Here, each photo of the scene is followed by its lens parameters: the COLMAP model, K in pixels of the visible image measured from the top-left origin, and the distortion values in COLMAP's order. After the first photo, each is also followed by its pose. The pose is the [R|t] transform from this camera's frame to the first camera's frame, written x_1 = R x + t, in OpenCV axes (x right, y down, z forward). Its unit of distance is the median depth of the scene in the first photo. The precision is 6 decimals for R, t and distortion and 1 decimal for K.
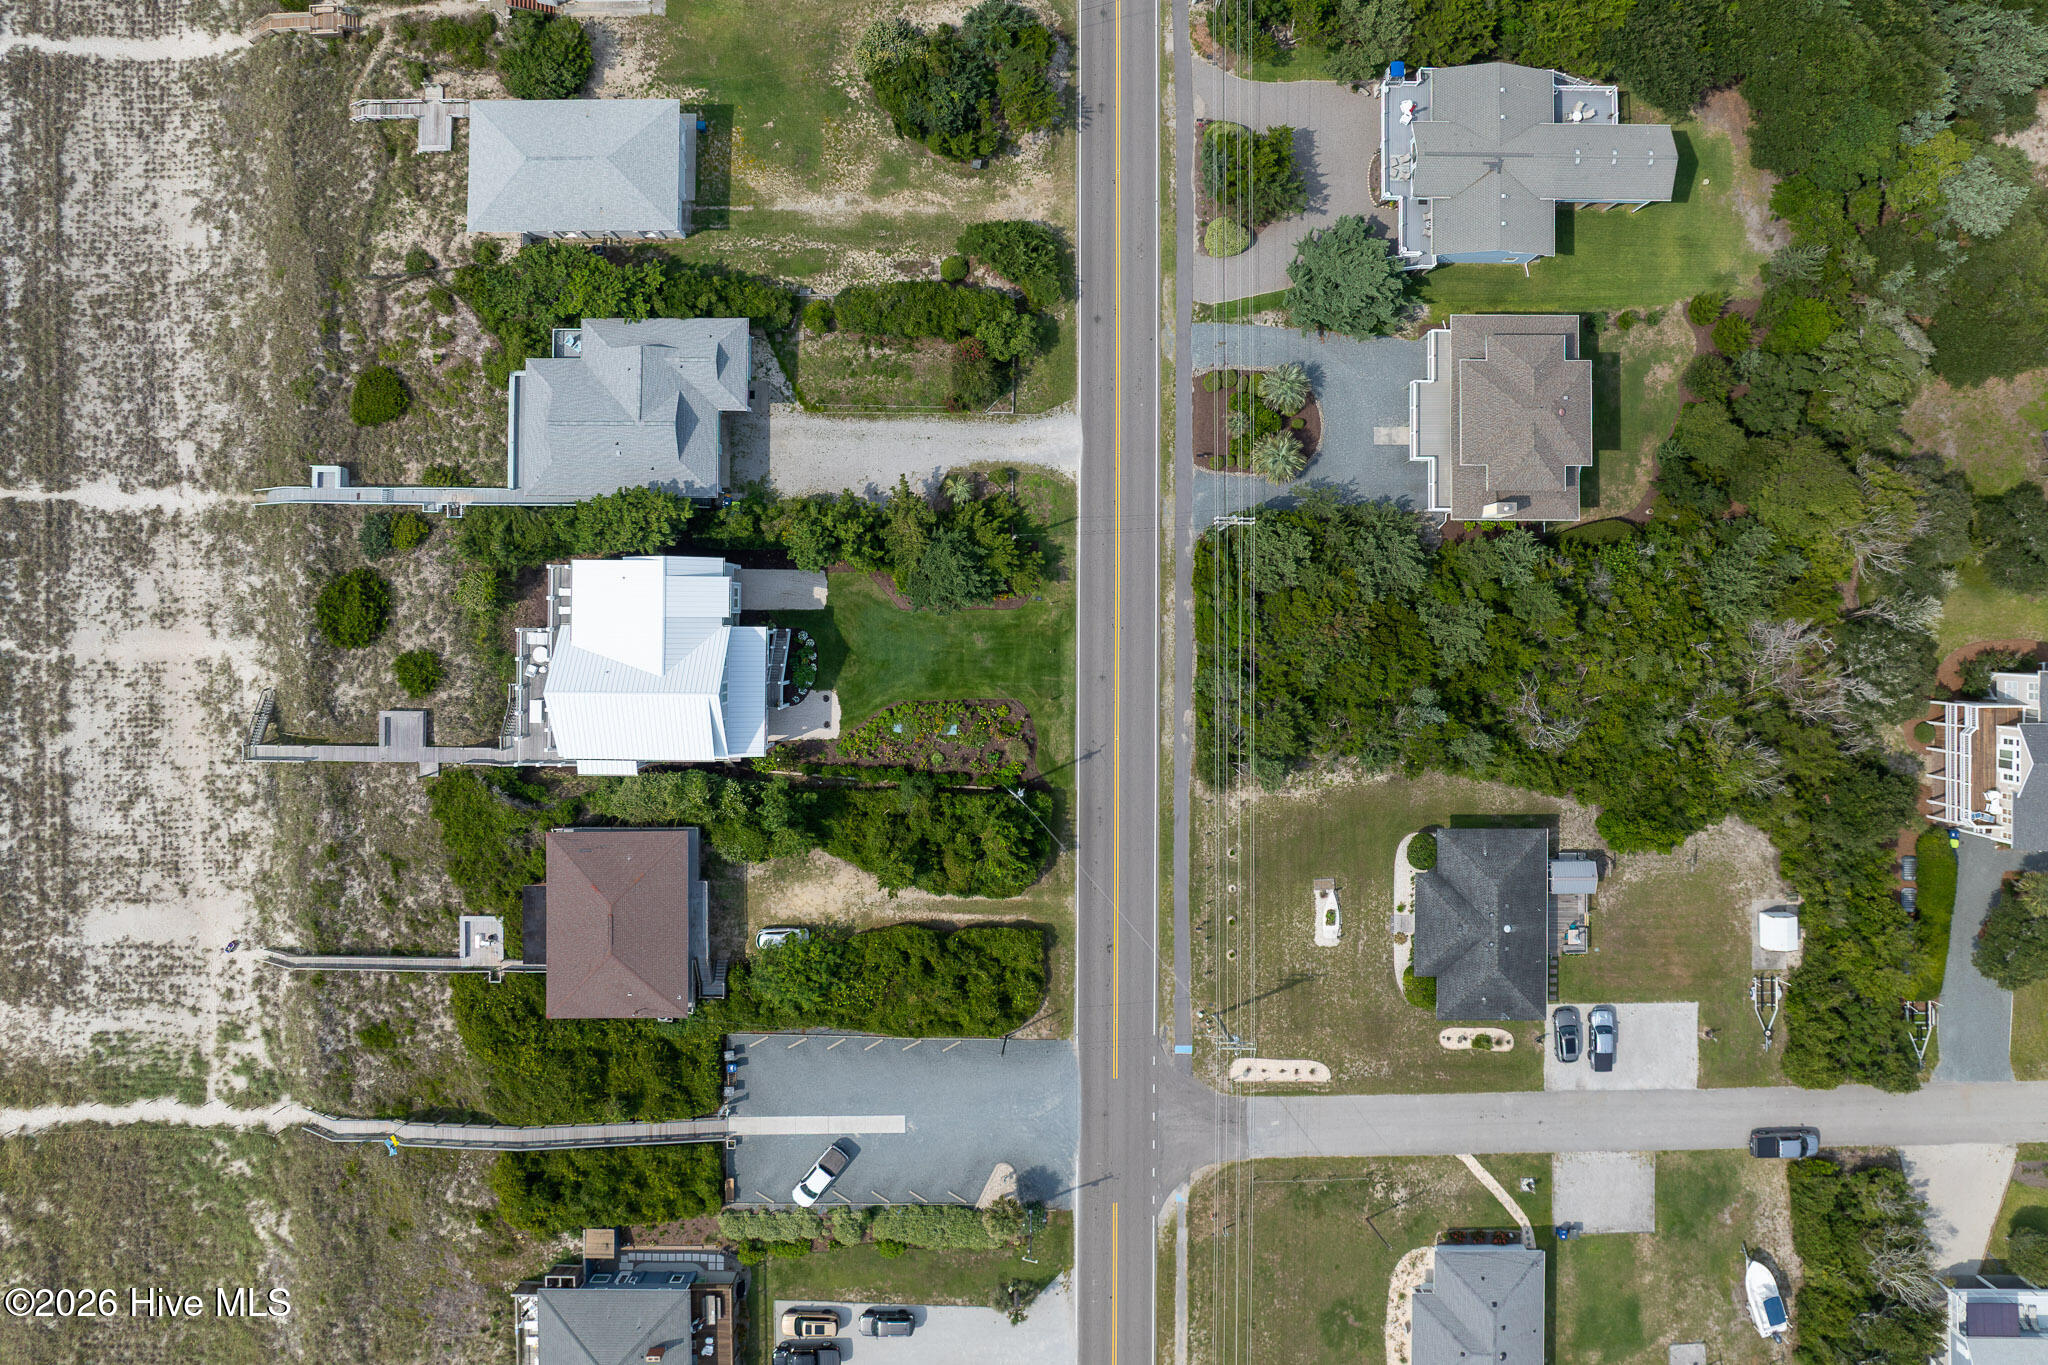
lens RADIAL K [[1389.2, 0, 1020.6], [0, 1389.2, 602.1], [0, 0, 1]] dist [-0.038991, 0.001582]
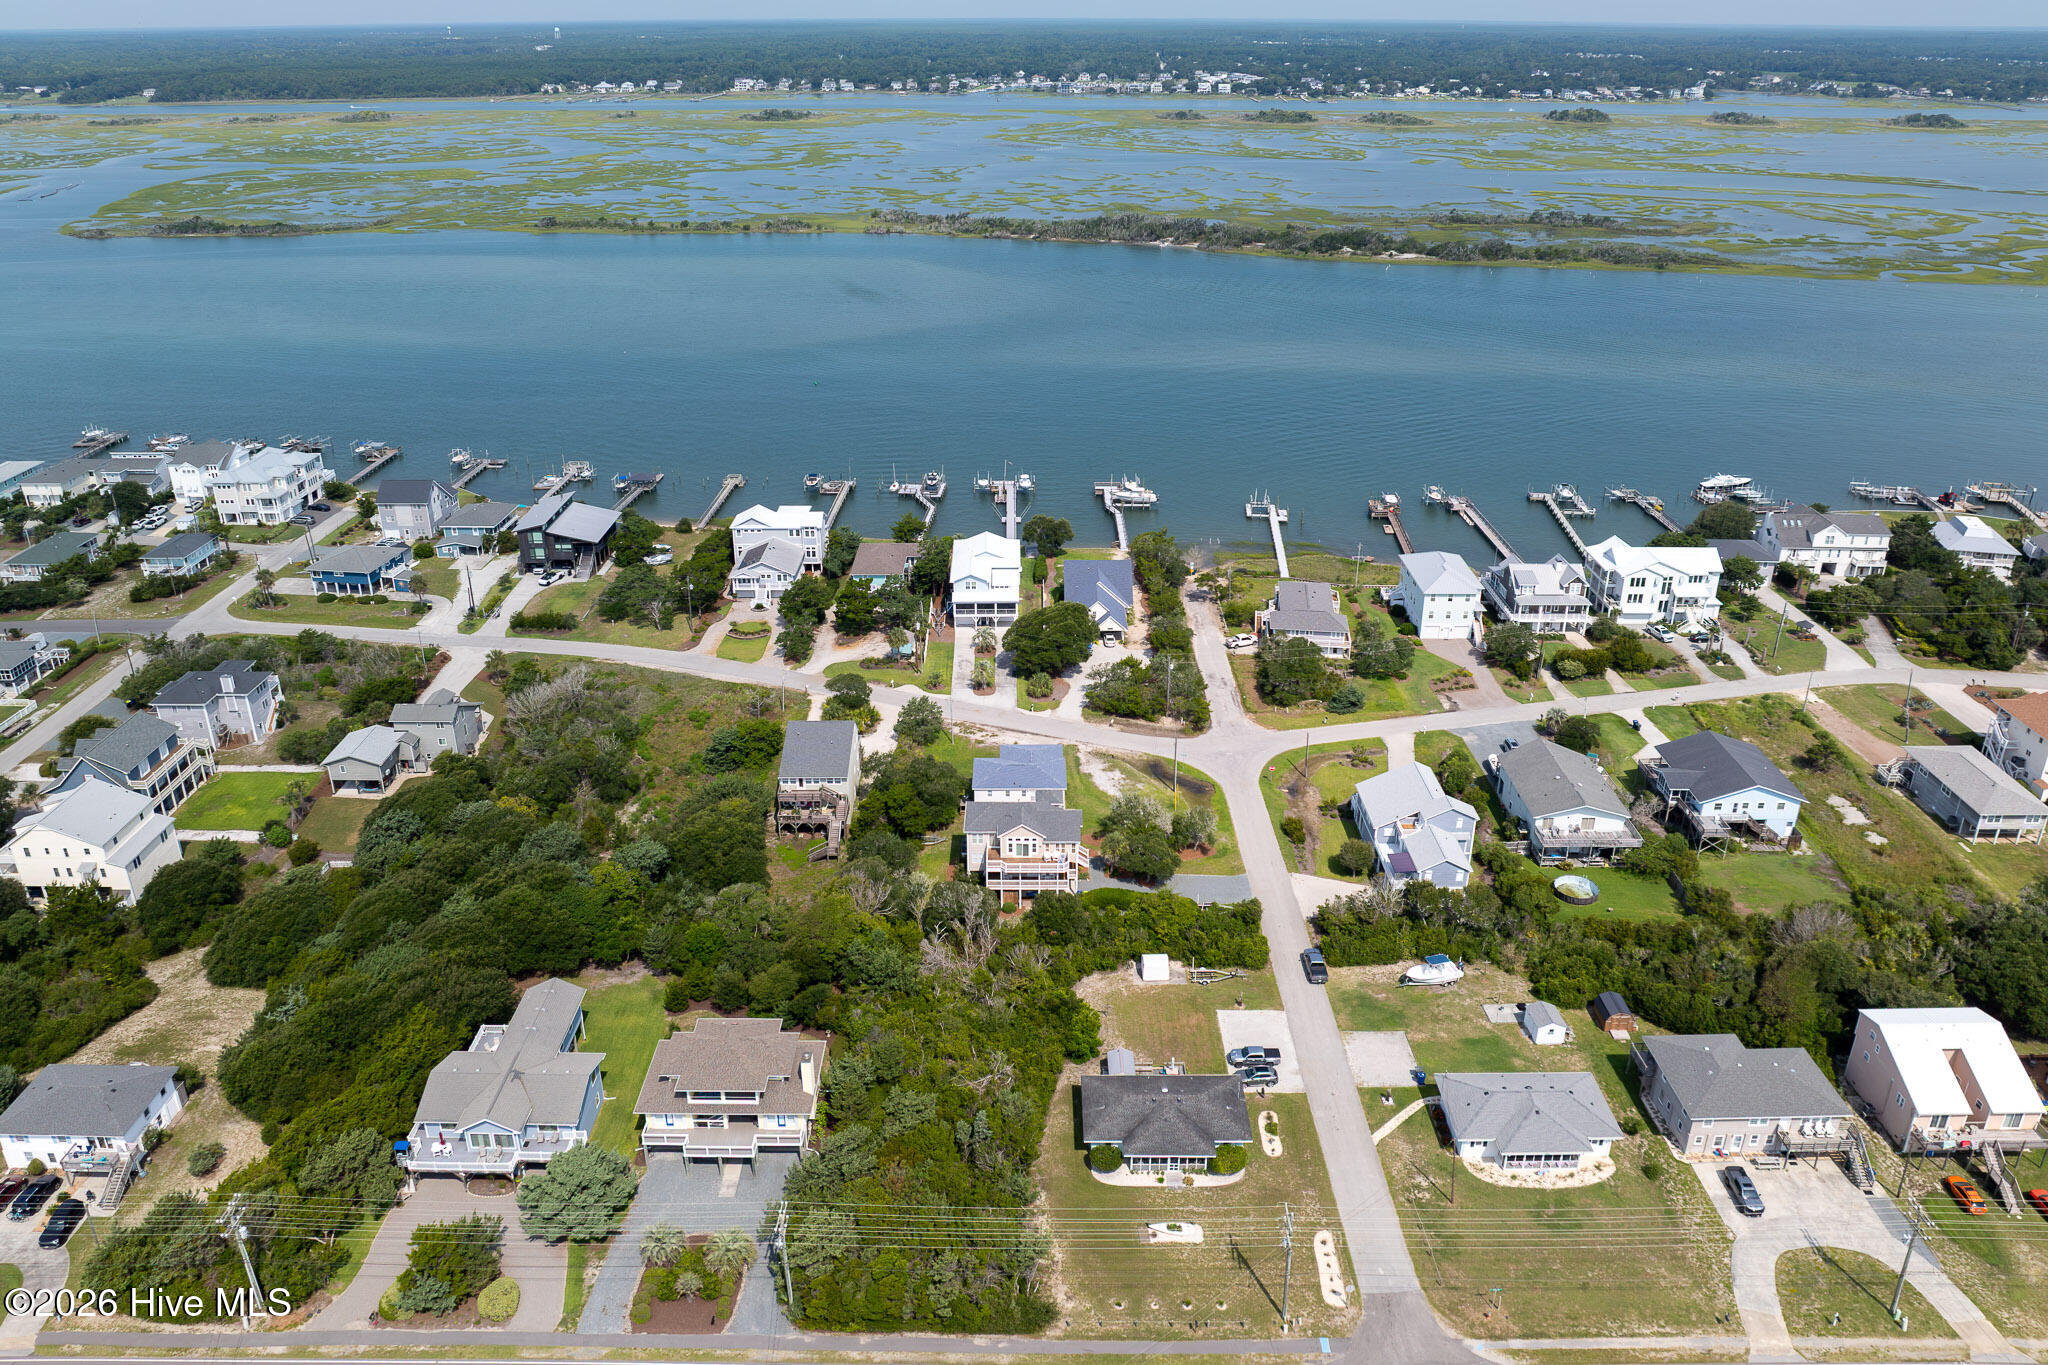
lens RADIAL K [[1456.4, 0, 1025.3], [0, 1456.4, 634.4], [0, 0, 1]] dist [-0.036034, -0.005178]
pose [[0.000902, -0.387554, 0.921846, -0.624714], [0.999807, 0.018431, 0.006770, 0.099100], [-0.019614, 0.921663, 0.387496, 0.158319]]
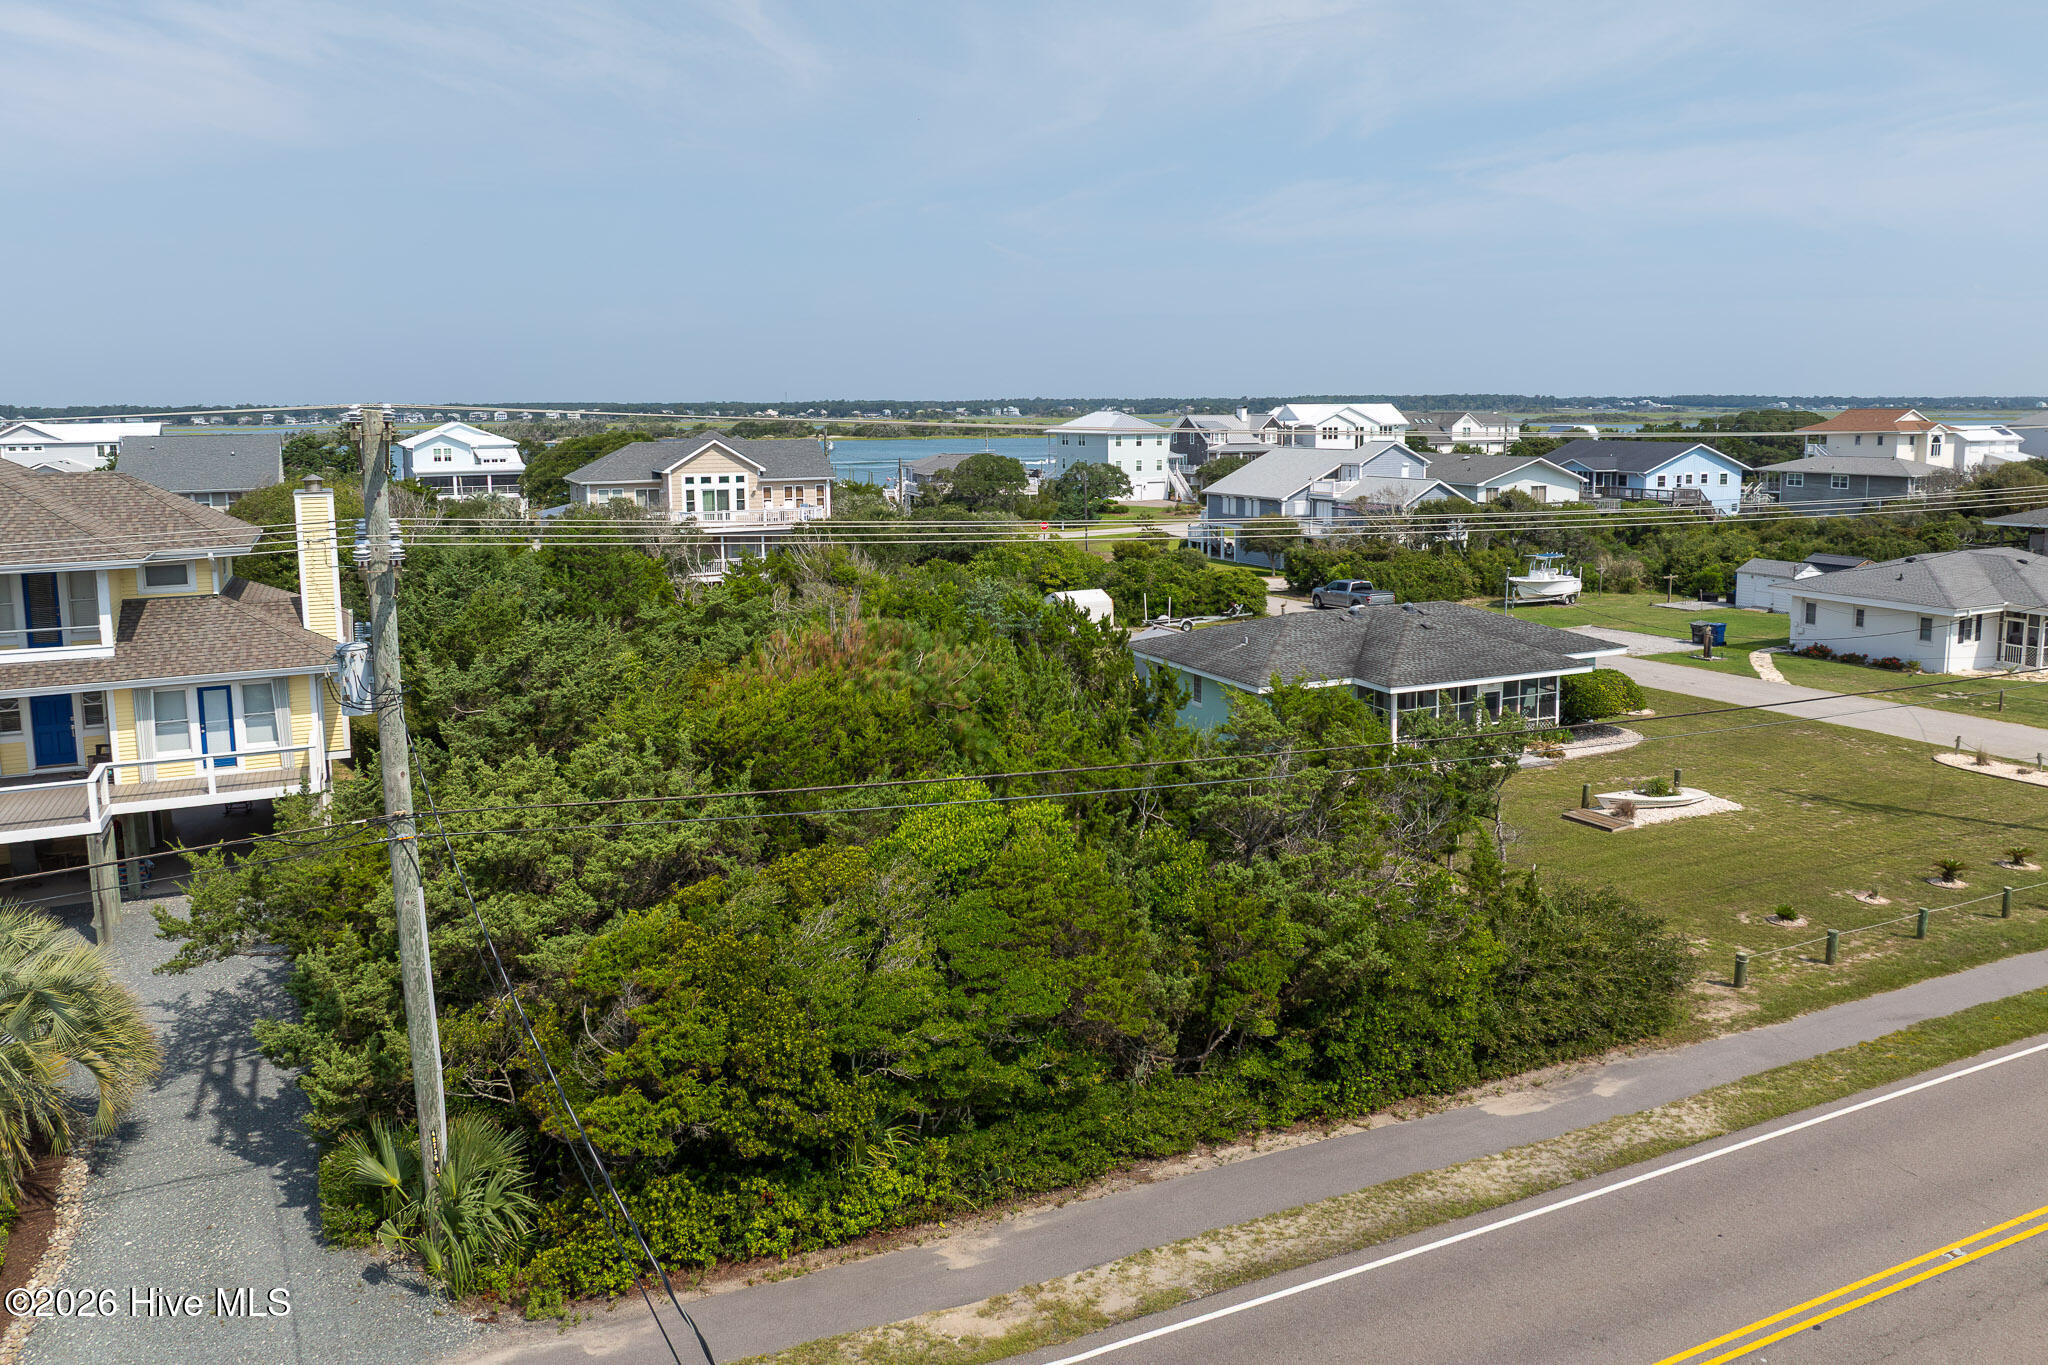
lens RADIAL K [[1454.8, 0, 1030.4], [0, 1454.8, 569.3], [0, 0, 1]] dist [-0.037025, 0.003943]
pose [[-0.432012, -0.083804, 0.897966, -0.022309], [0.901853, -0.034517, 0.430661, -0.059707], [-0.005096, 0.995884, 0.090490, 0.923359]]
